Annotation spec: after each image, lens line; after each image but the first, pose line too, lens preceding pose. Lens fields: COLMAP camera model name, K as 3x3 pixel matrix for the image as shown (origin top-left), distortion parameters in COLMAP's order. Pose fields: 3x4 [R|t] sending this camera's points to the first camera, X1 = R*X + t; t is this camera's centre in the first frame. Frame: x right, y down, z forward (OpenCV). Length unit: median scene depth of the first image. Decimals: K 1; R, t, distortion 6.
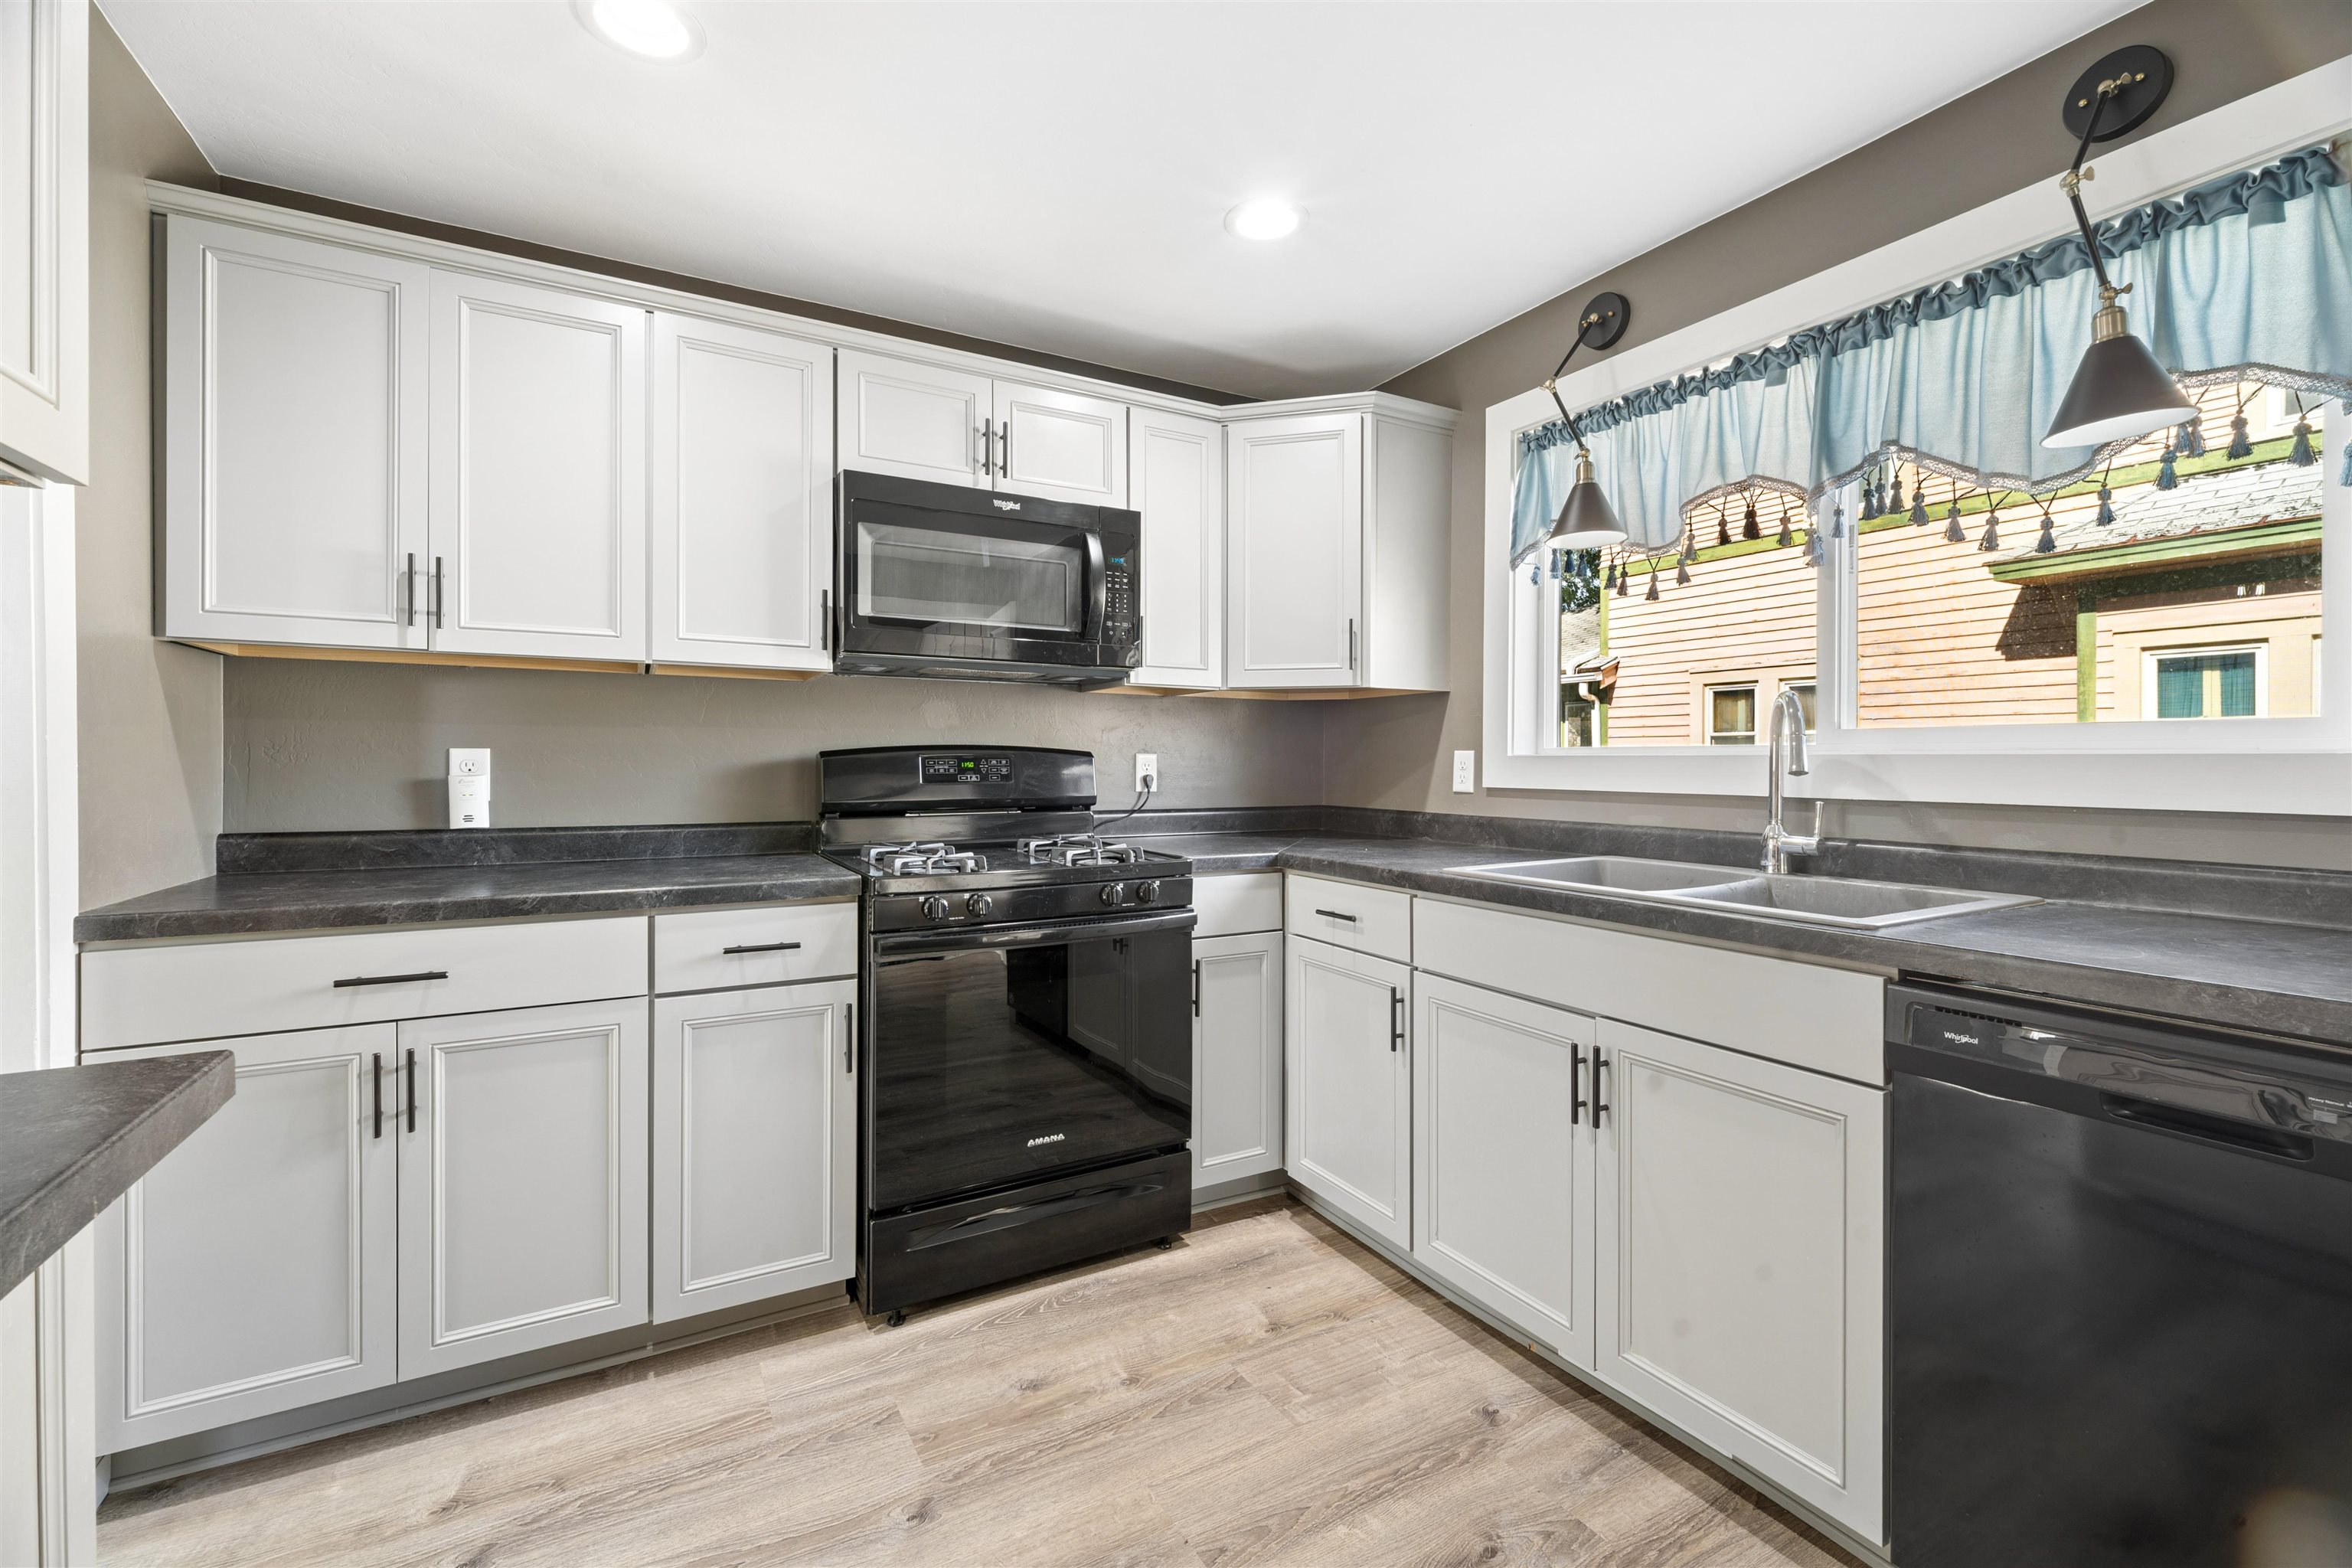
lens RADIAL K [[990.8, 0, 1181.6], [0, 990.8, 773.1], [0, 0, 1]] dist [0.000632, -0.000957]
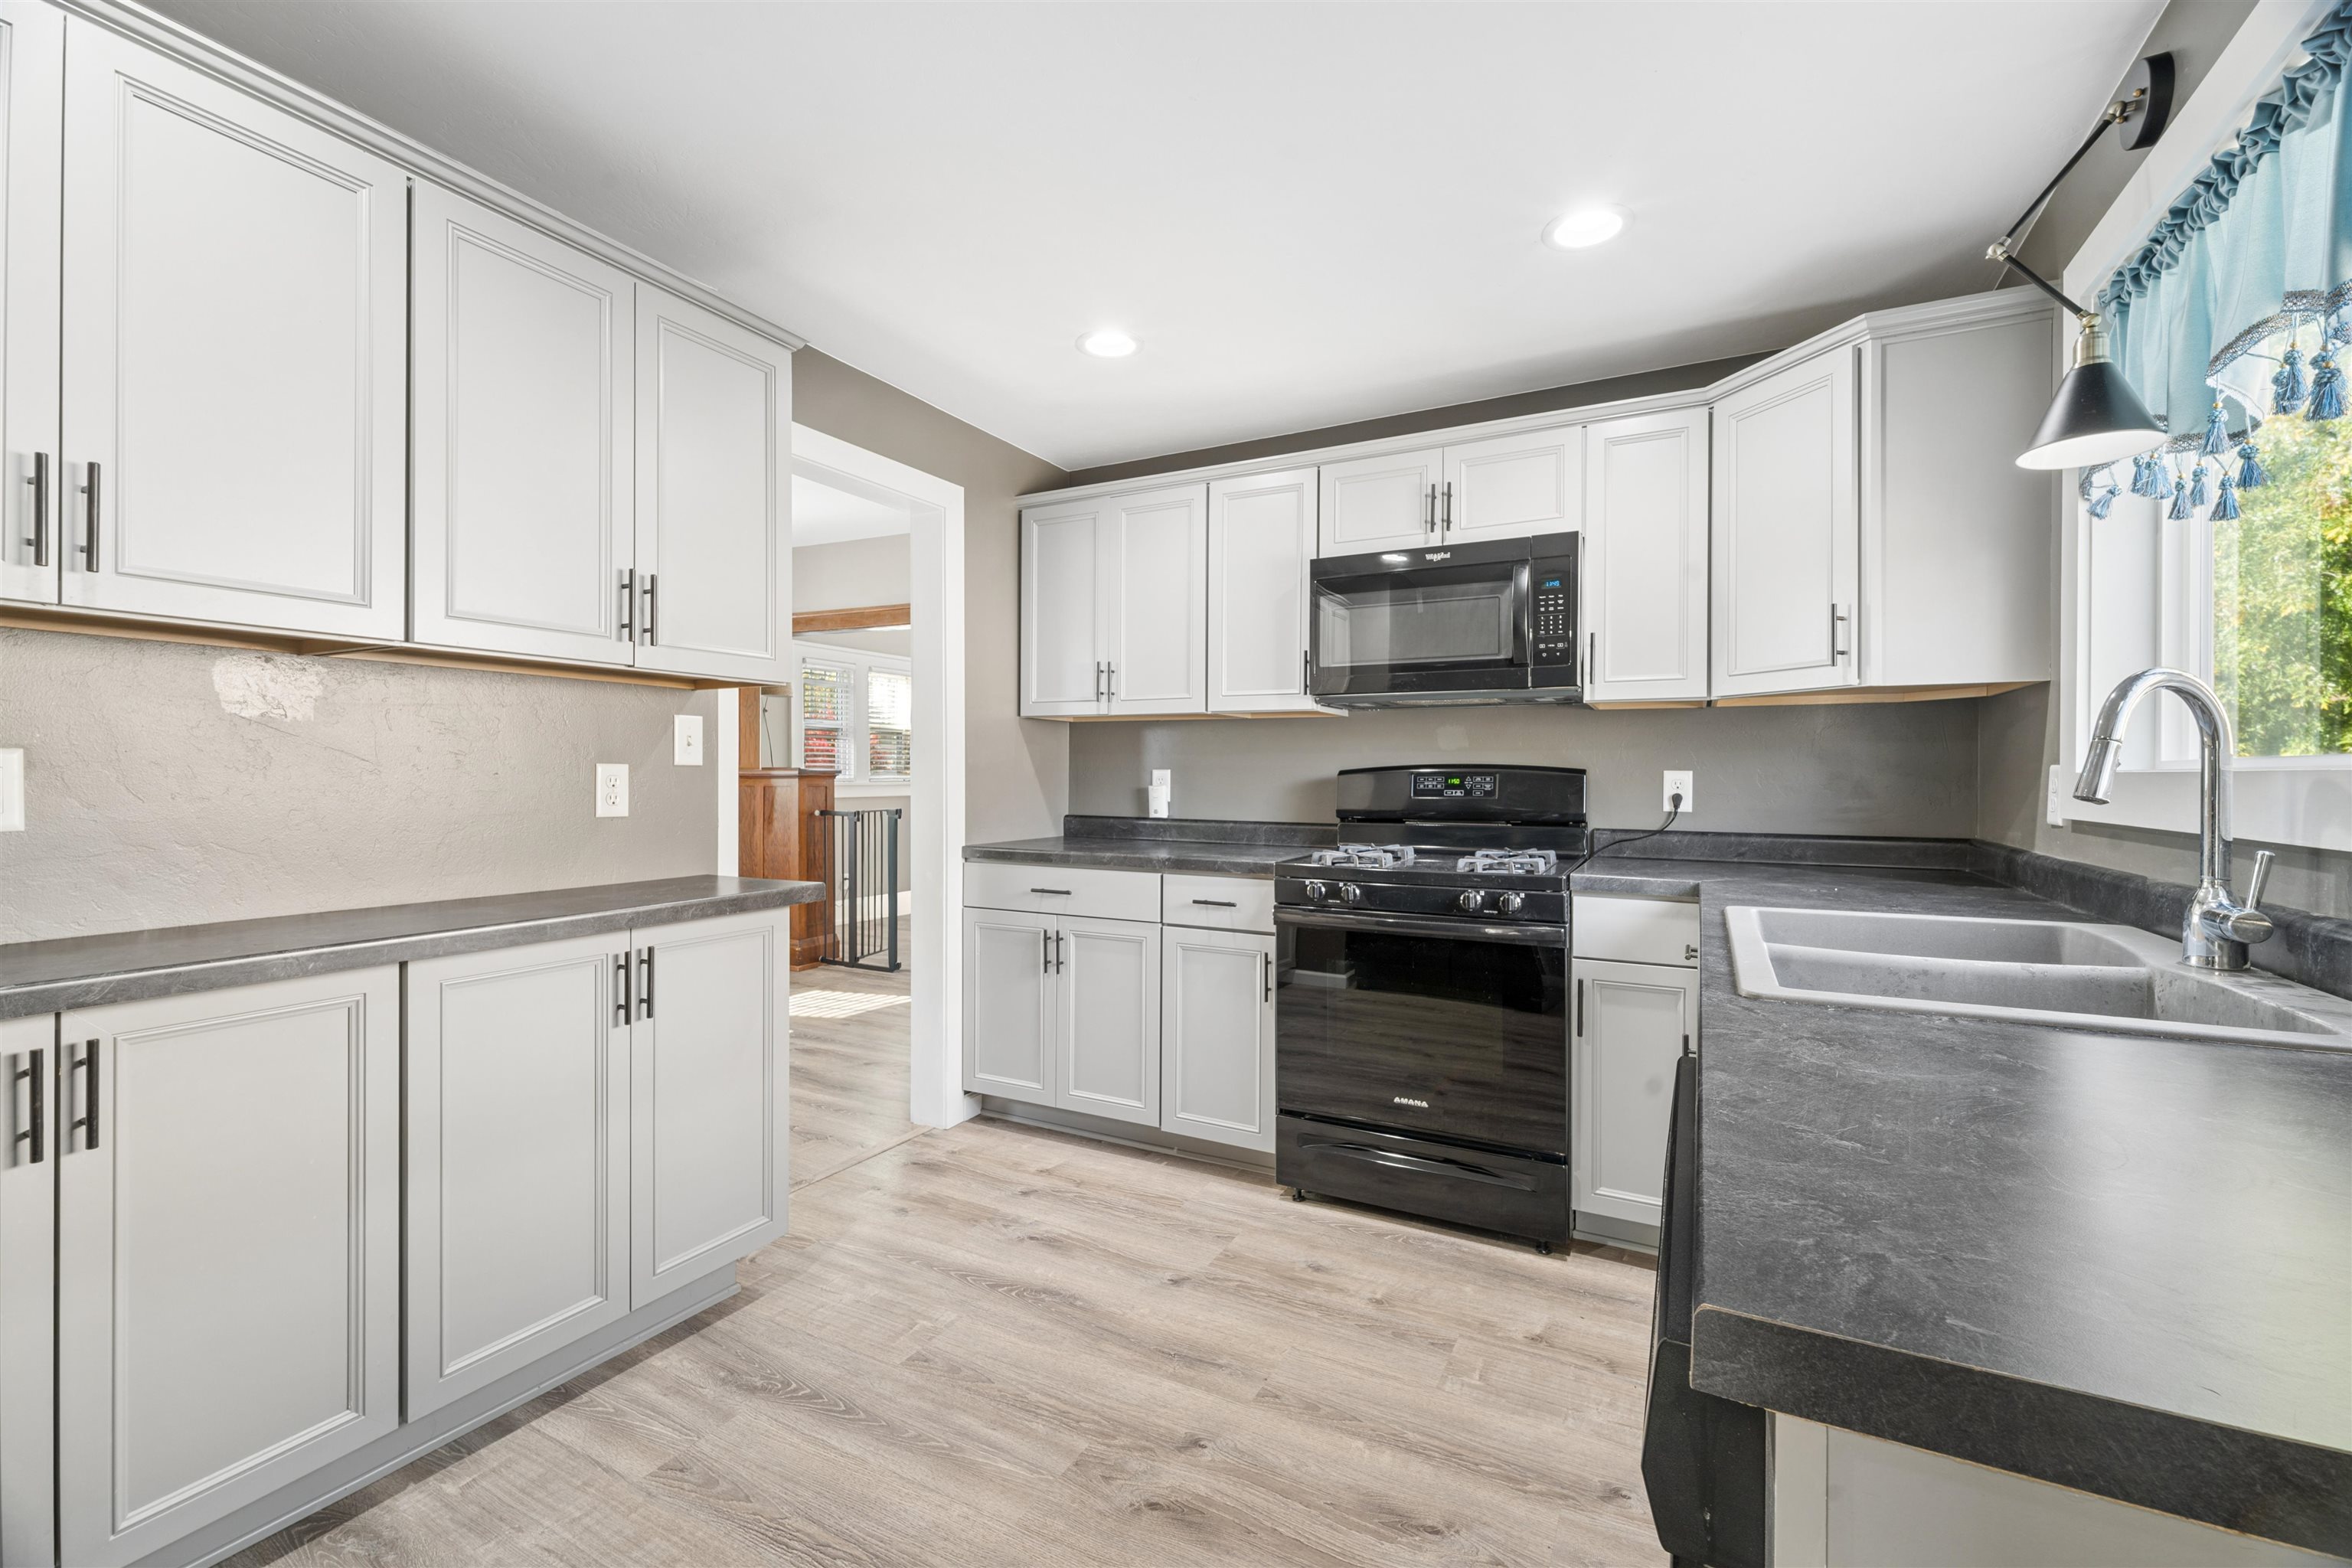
lens RADIAL K [[991.3, 0, 1173.1], [0, 991.3, 785.5], [0, 0, 1]] dist [-0.000647, -0.000279]
pose [[0.537753, 0.008024, -0.843064, 0.742103], [-0.015039, 0.999887, -0.000076, 0.001739], [0.842968, 0.012719, 0.537813, 0.138652]]
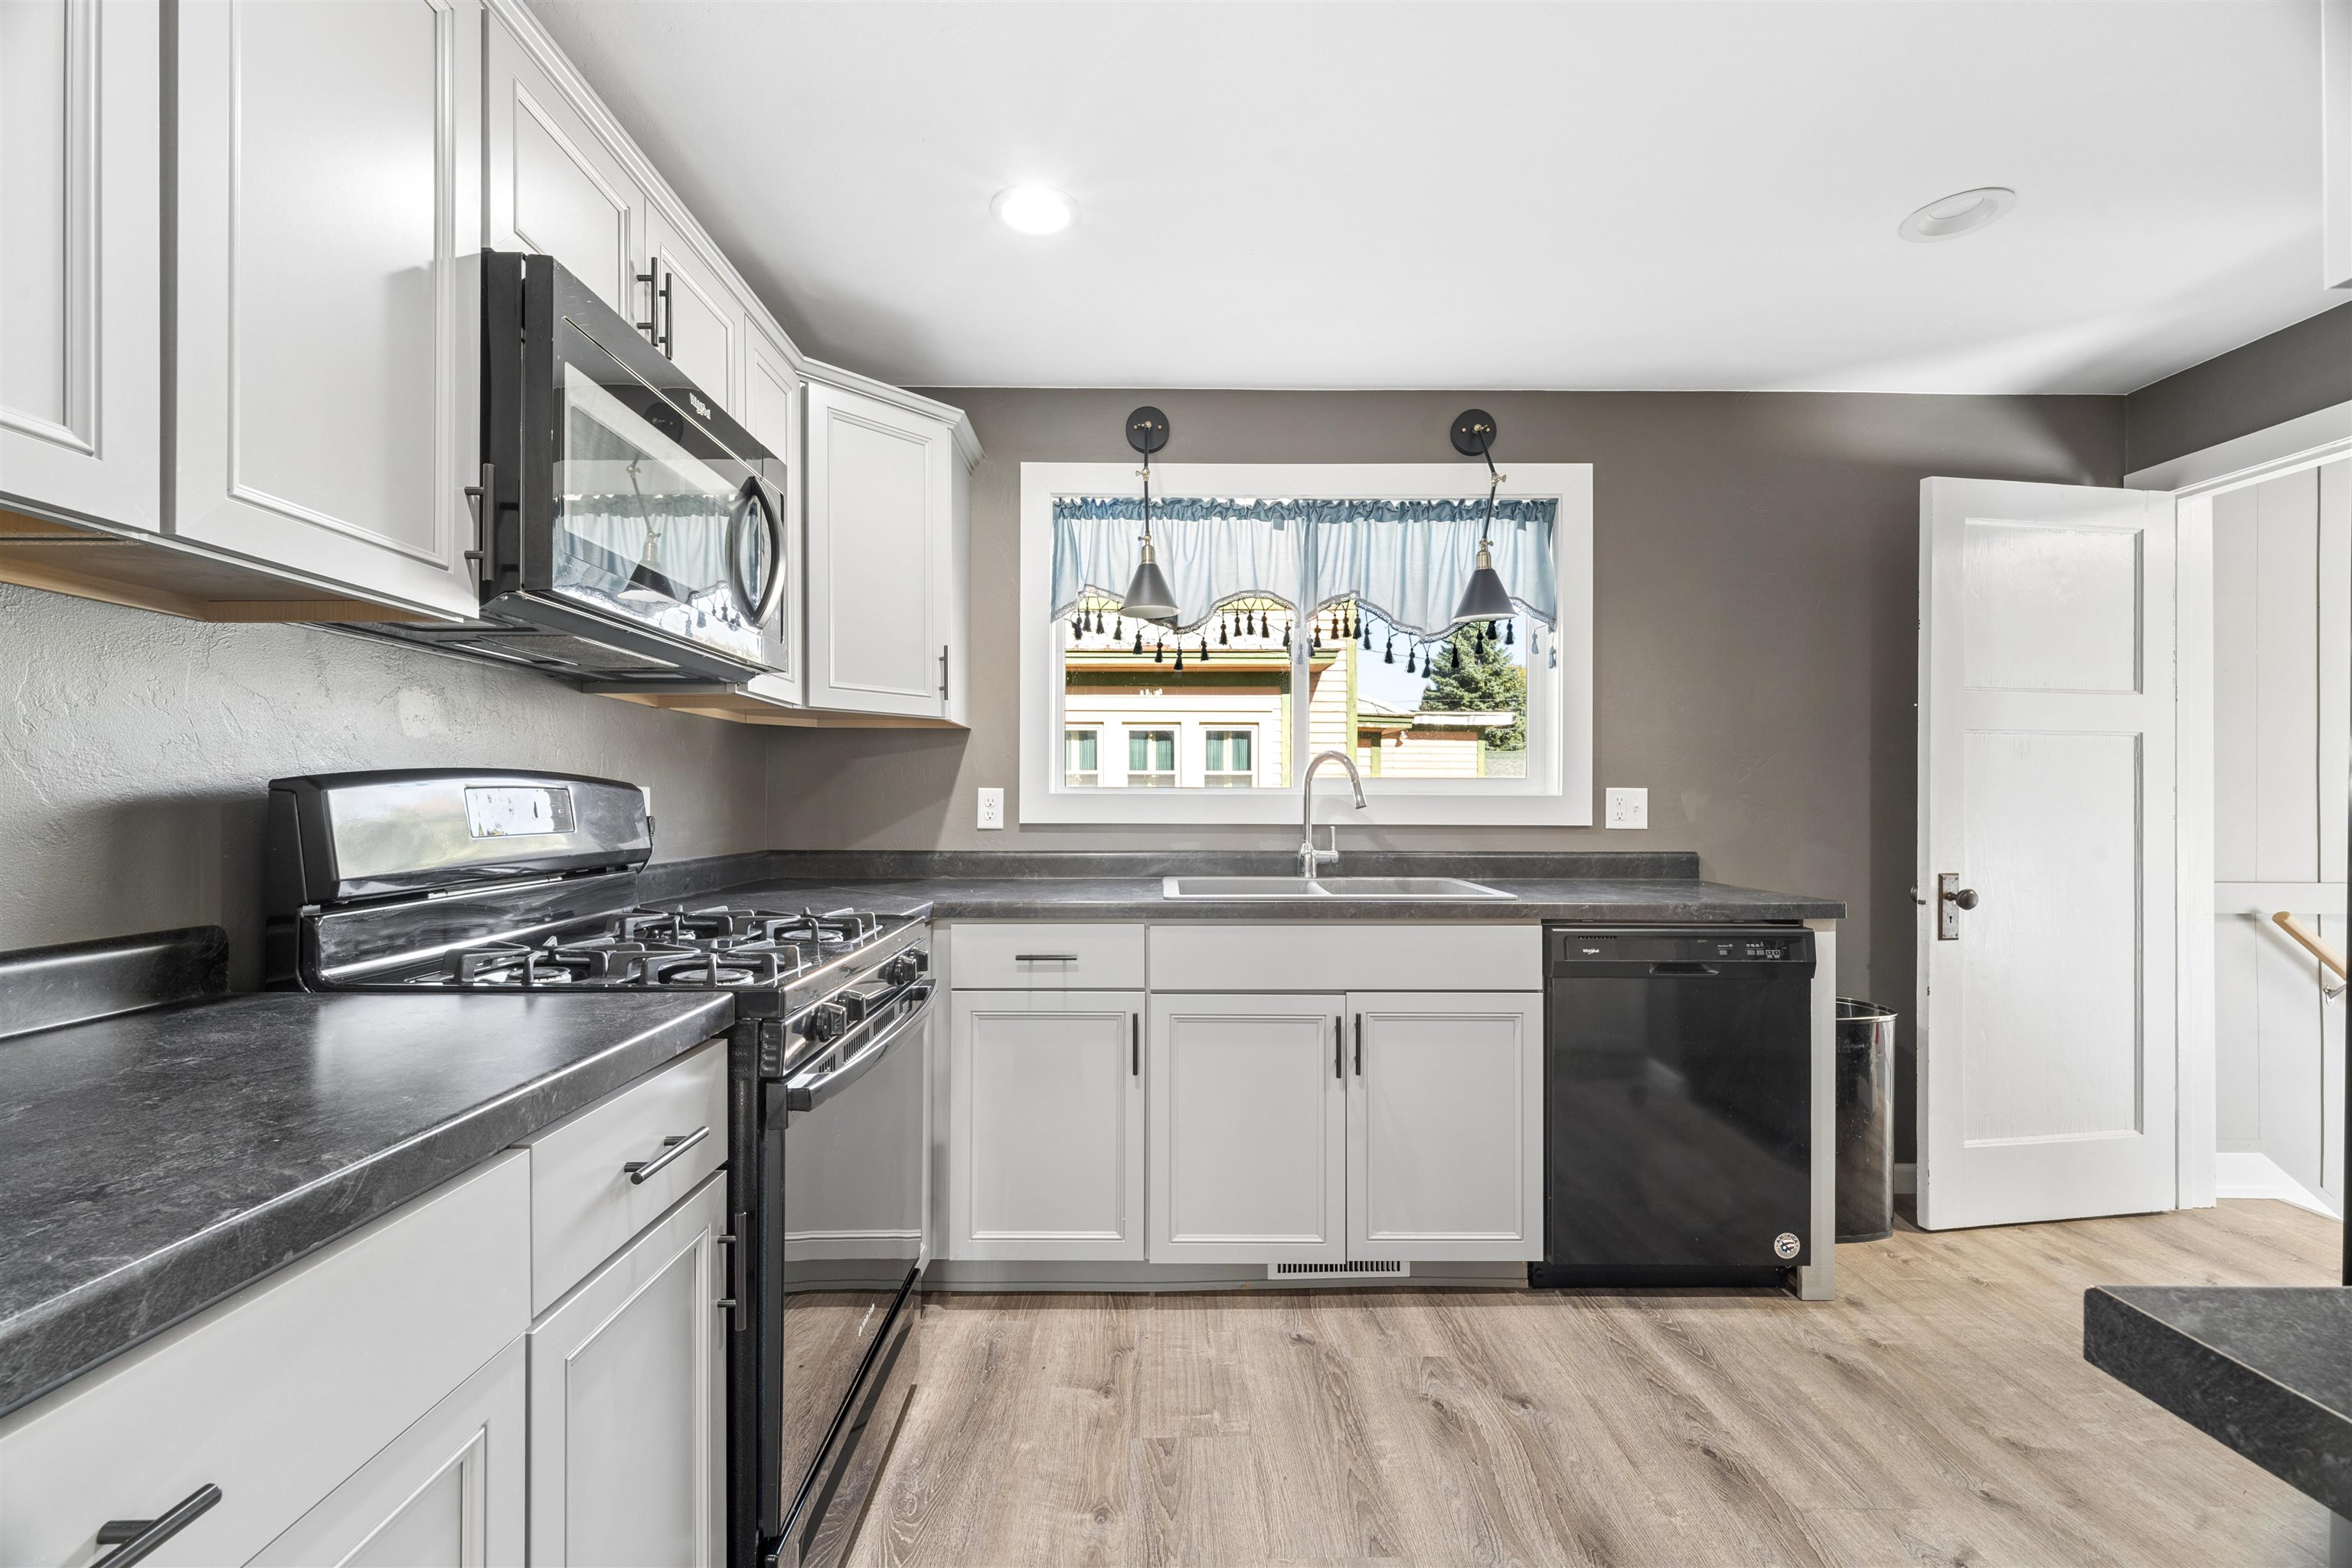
lens RADIAL K [[986.1, 0, 1166.6], [0, 986.1, 799.0], [0, 0, 1]] dist [-0.000642, -0.000375]
pose [[0.484394, -0.002248, 0.874847, -0.712480], [0.009634, 0.999950, -0.002765, -0.009461], [-0.874797, 0.009768, 0.484391, 0.481761]]
